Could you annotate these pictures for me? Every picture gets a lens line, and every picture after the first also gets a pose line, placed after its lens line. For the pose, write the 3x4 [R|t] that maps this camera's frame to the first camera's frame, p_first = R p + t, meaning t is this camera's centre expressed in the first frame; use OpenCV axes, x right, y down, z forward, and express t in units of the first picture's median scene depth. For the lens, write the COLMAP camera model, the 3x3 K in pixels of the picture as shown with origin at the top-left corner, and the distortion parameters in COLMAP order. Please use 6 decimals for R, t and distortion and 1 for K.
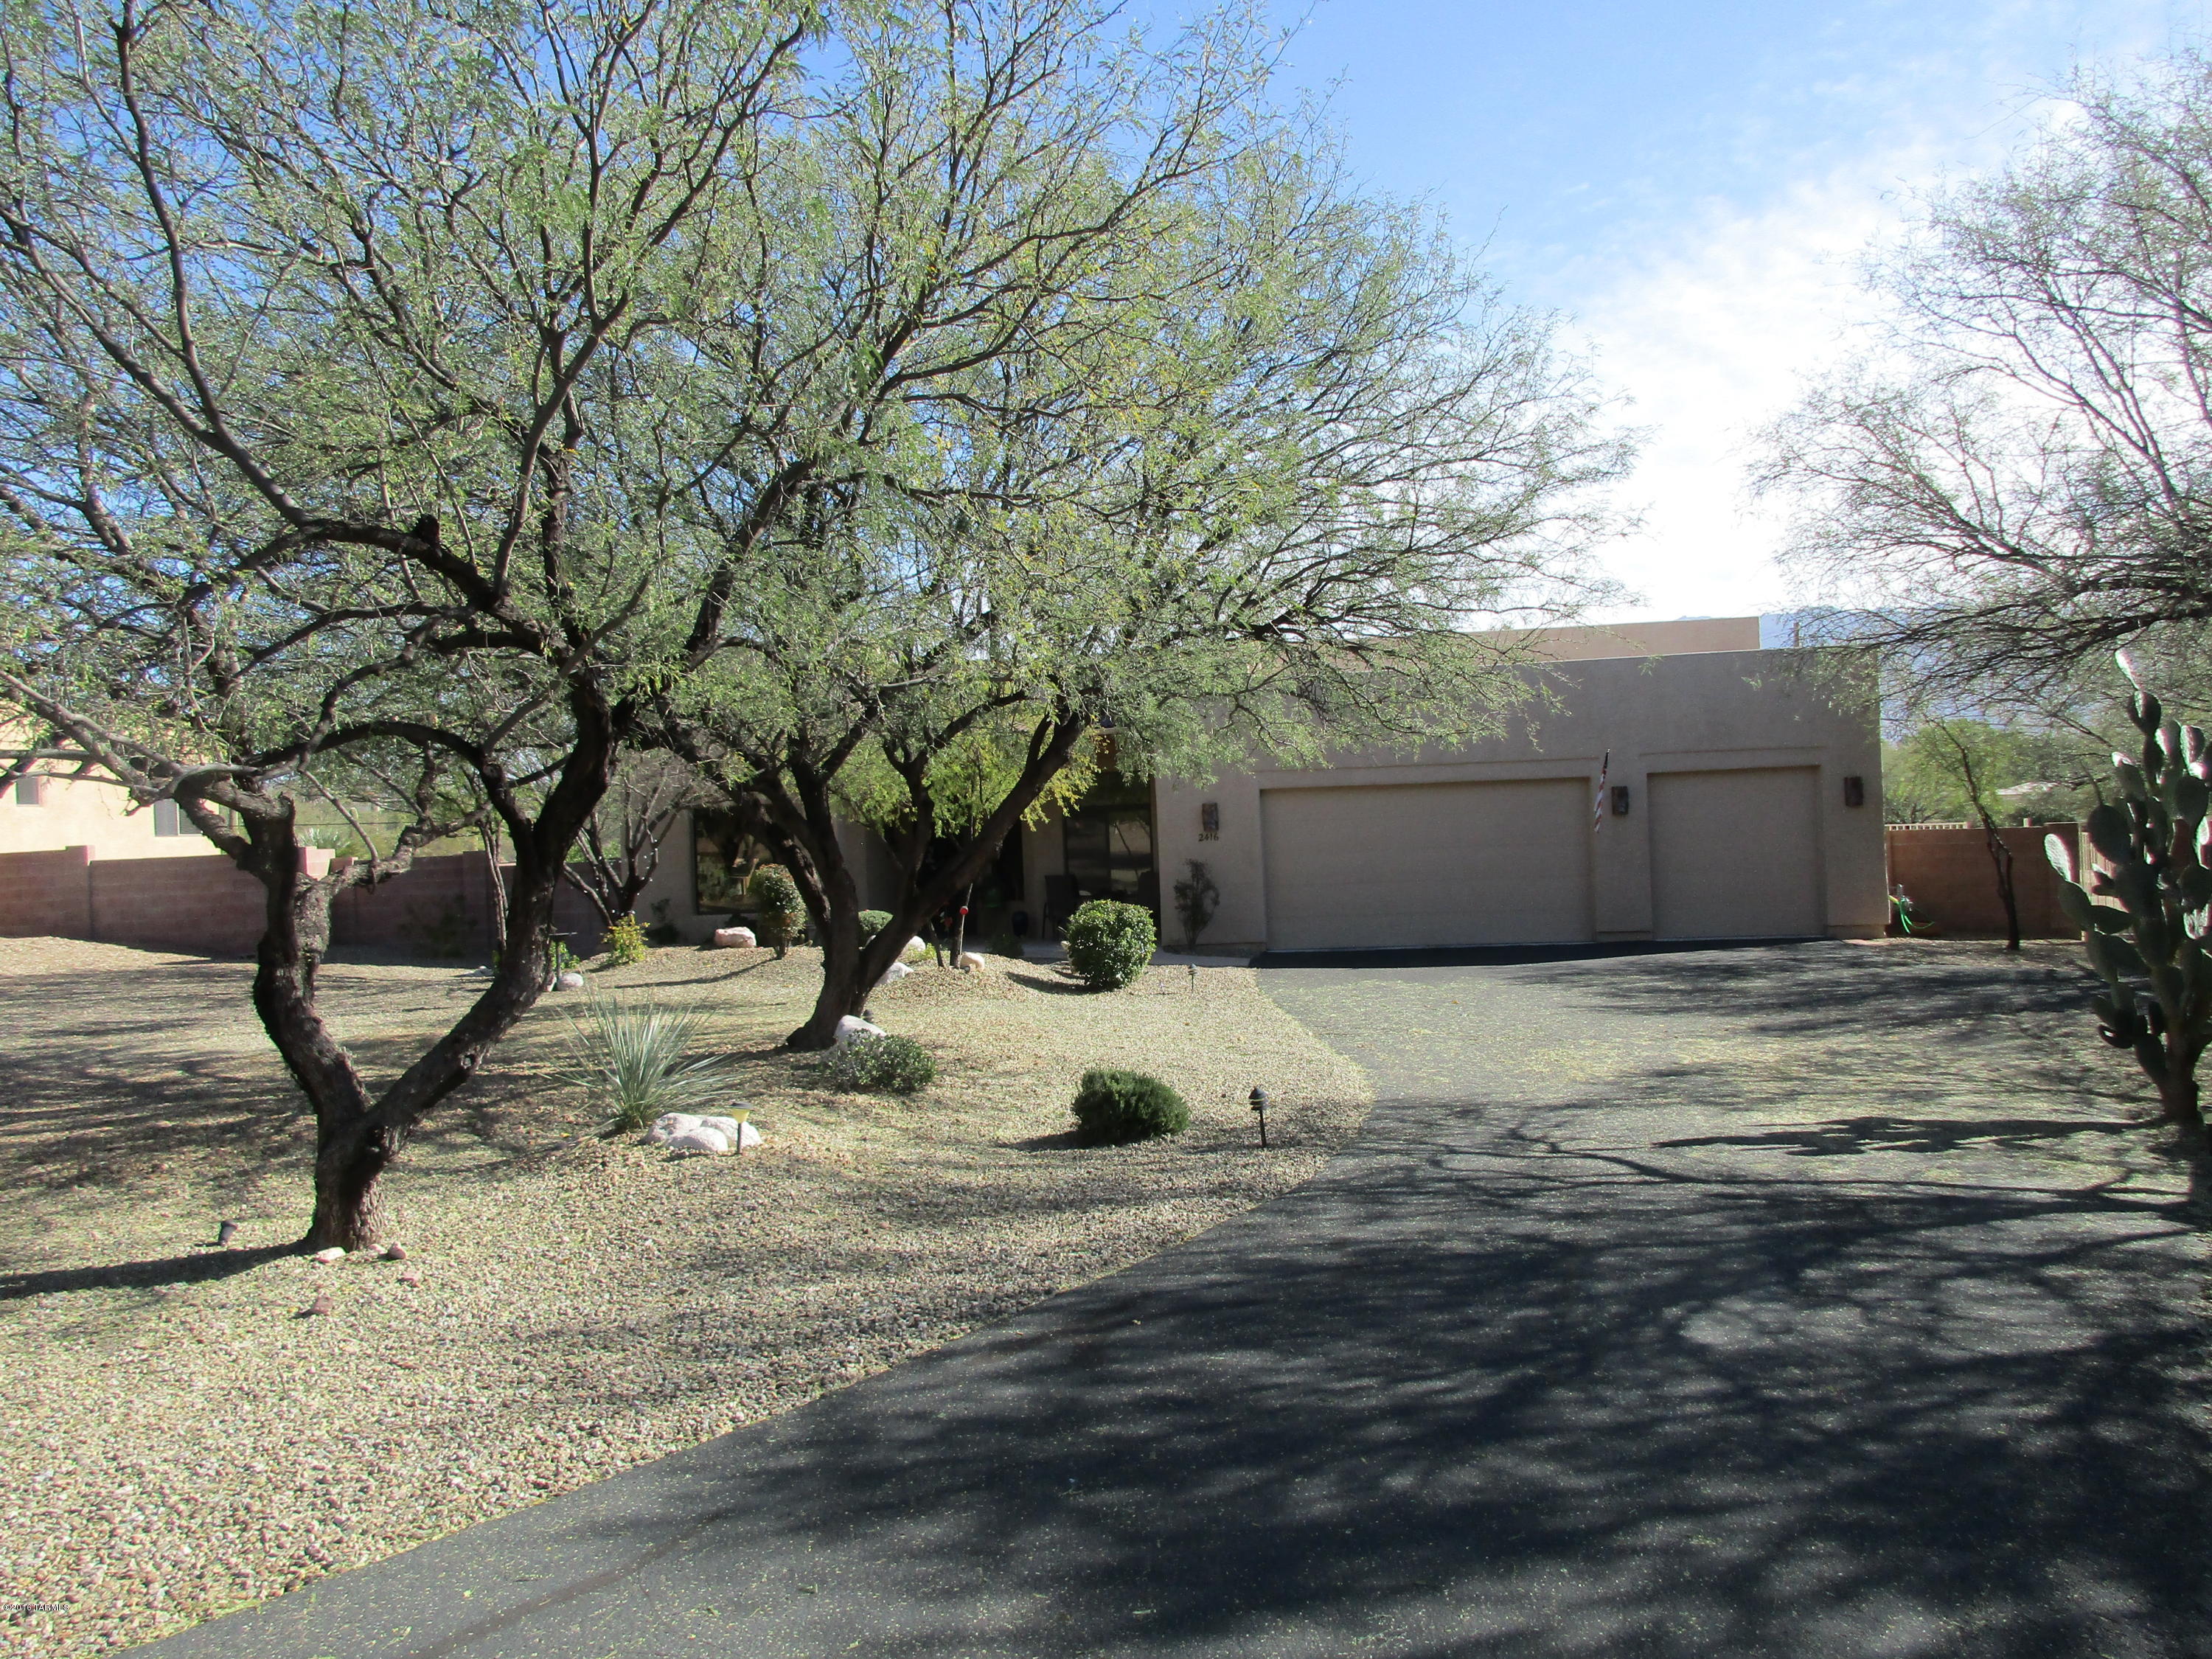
lens RADIAL K [[1672.9, 0, 1100.9], [0, 1672.9, 832.1], [0, 0, 1]] dist [0.014686, 0.004445]
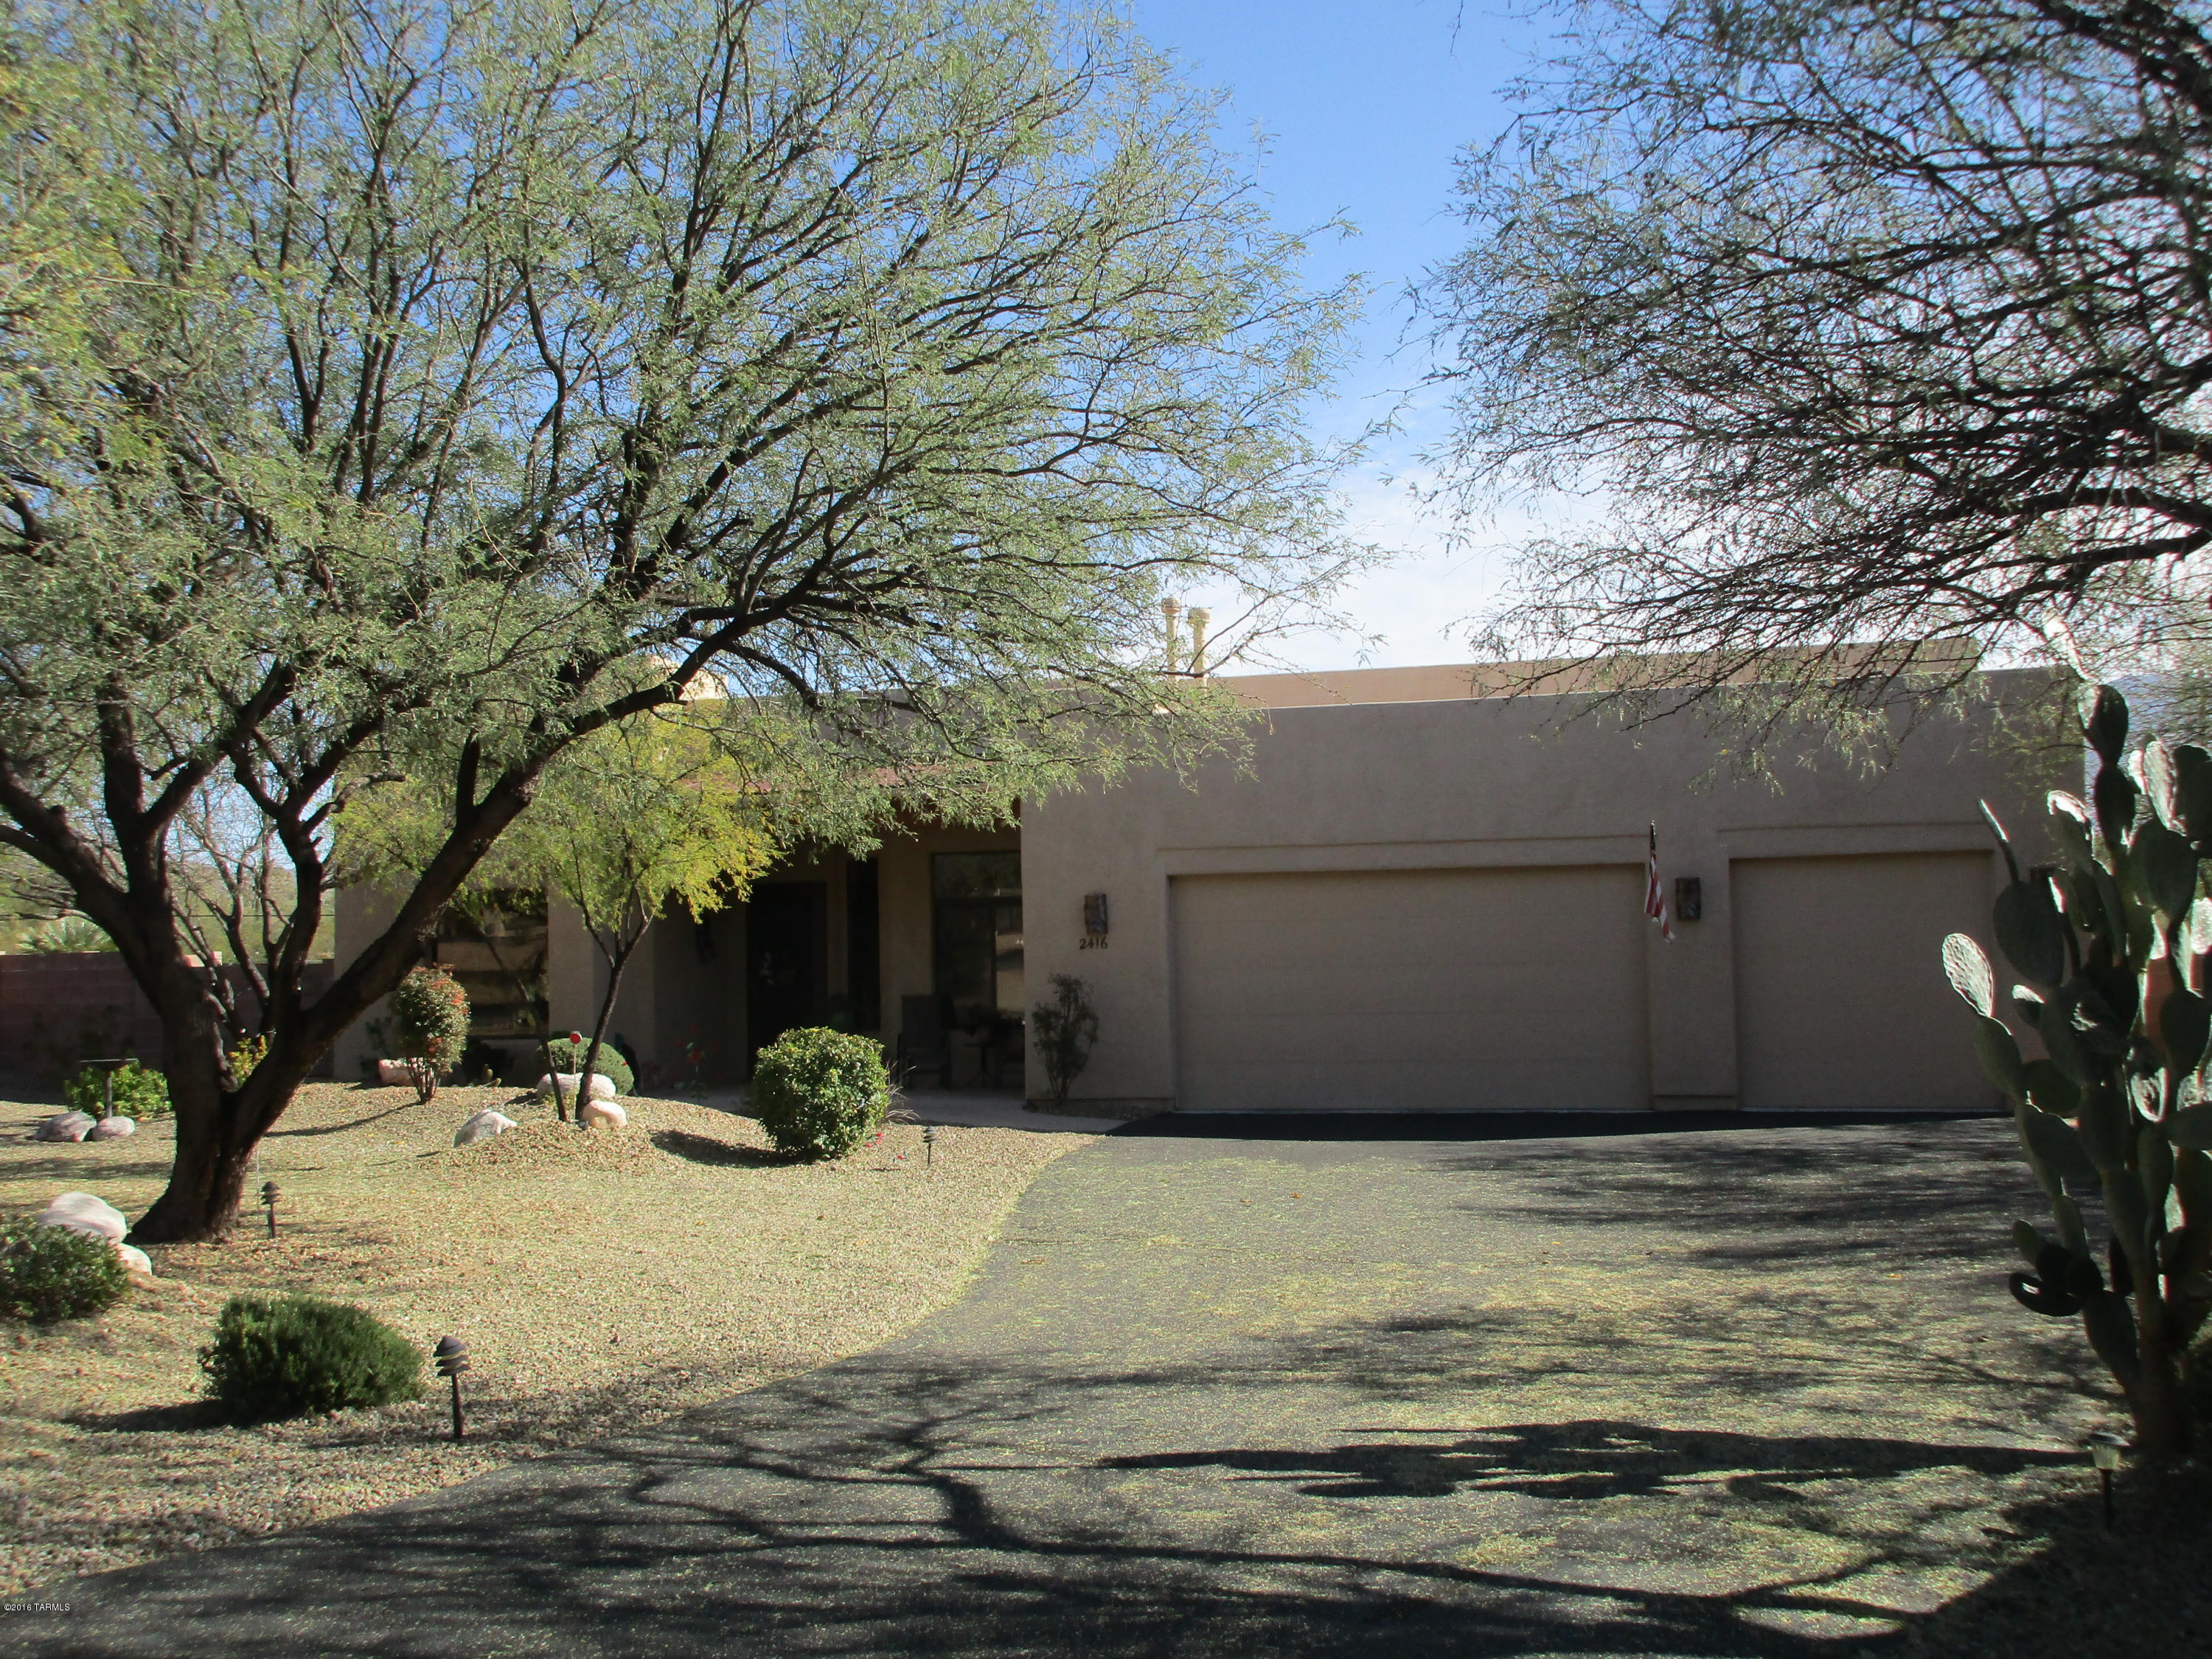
lens RADIAL K [[2187.1, 0, 1110.8], [0, 2187.1, 827.3], [0, 0, 1]] dist [0.008069, 0.000000]
pose [[0.995115, 0.013329, -0.097817, 0.206212], [-0.018860, 0.998262, -0.055840, 0.007270], [0.096903, 0.057412, 0.993637, 0.132181]]
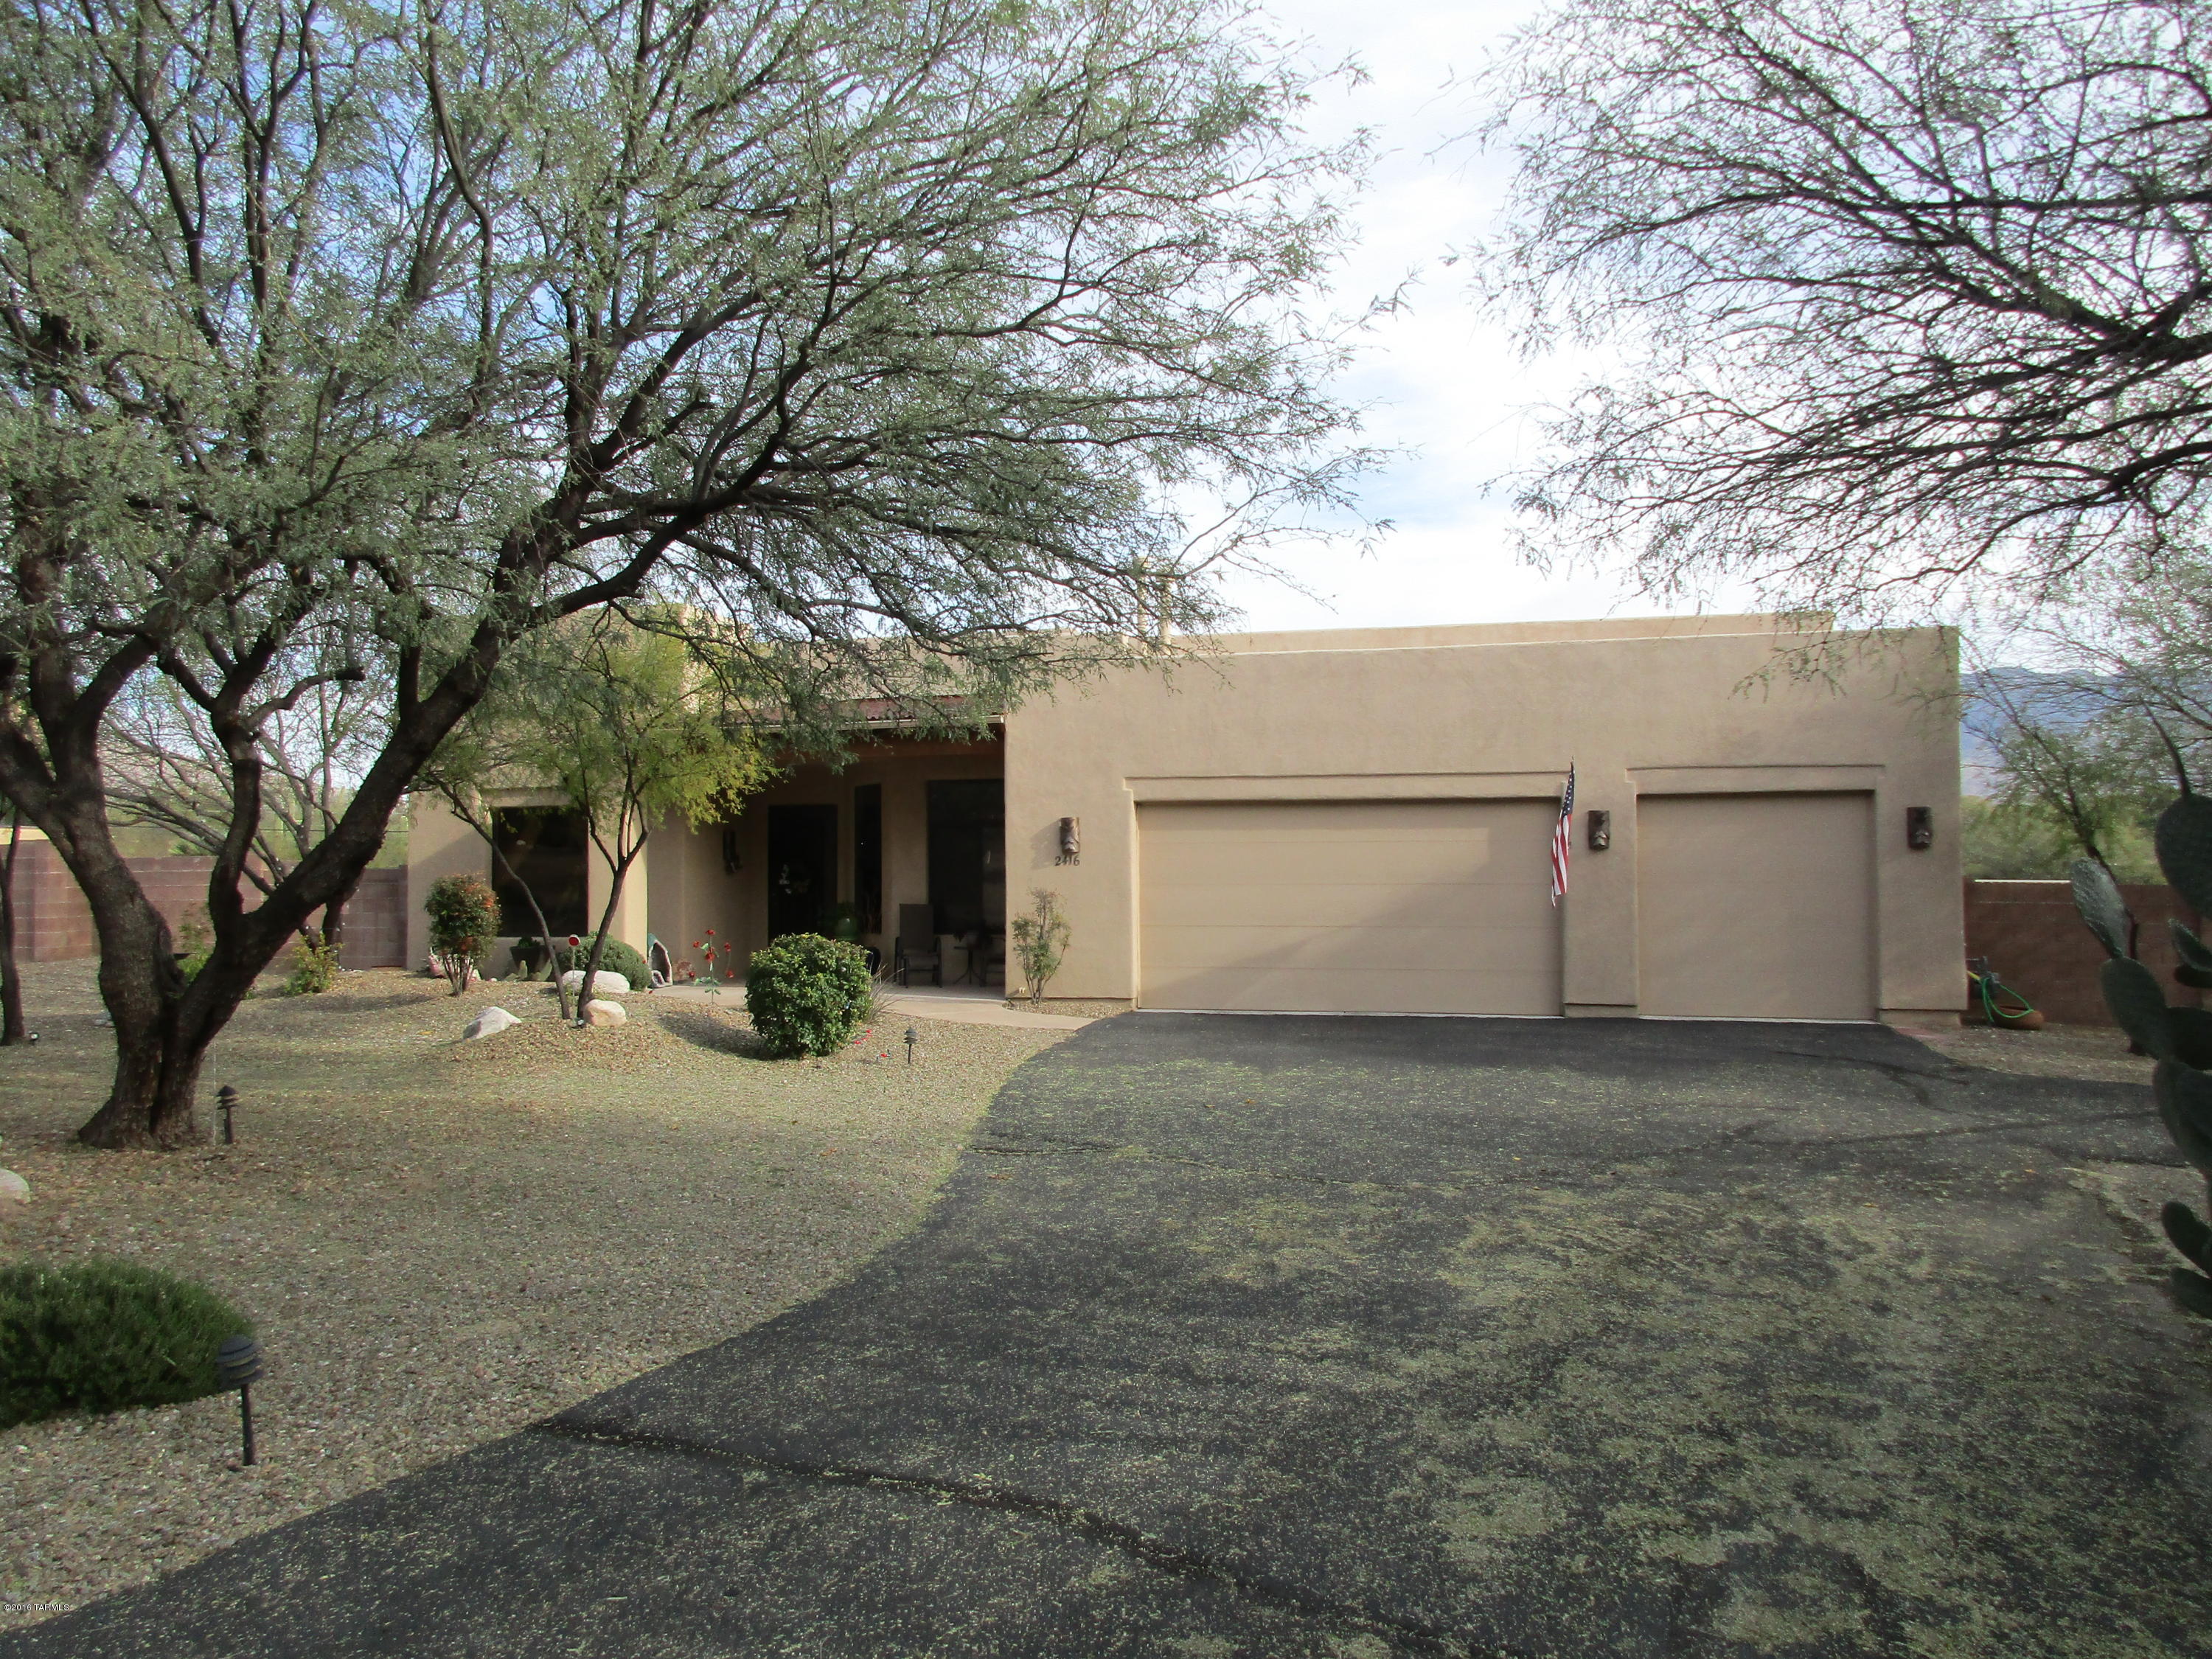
lens RADIAL K [[1672.9, 0, 1109.2], [0, 1672.9, 823.4], [0, 0, 1]] dist [0.014686, 0.004445]
pose [[0.996220, 0.031514, -0.080946, 0.190157], [-0.033835, 0.999050, -0.027465, 0.008628], [0.080003, 0.030100, 0.996340, 0.289873]]
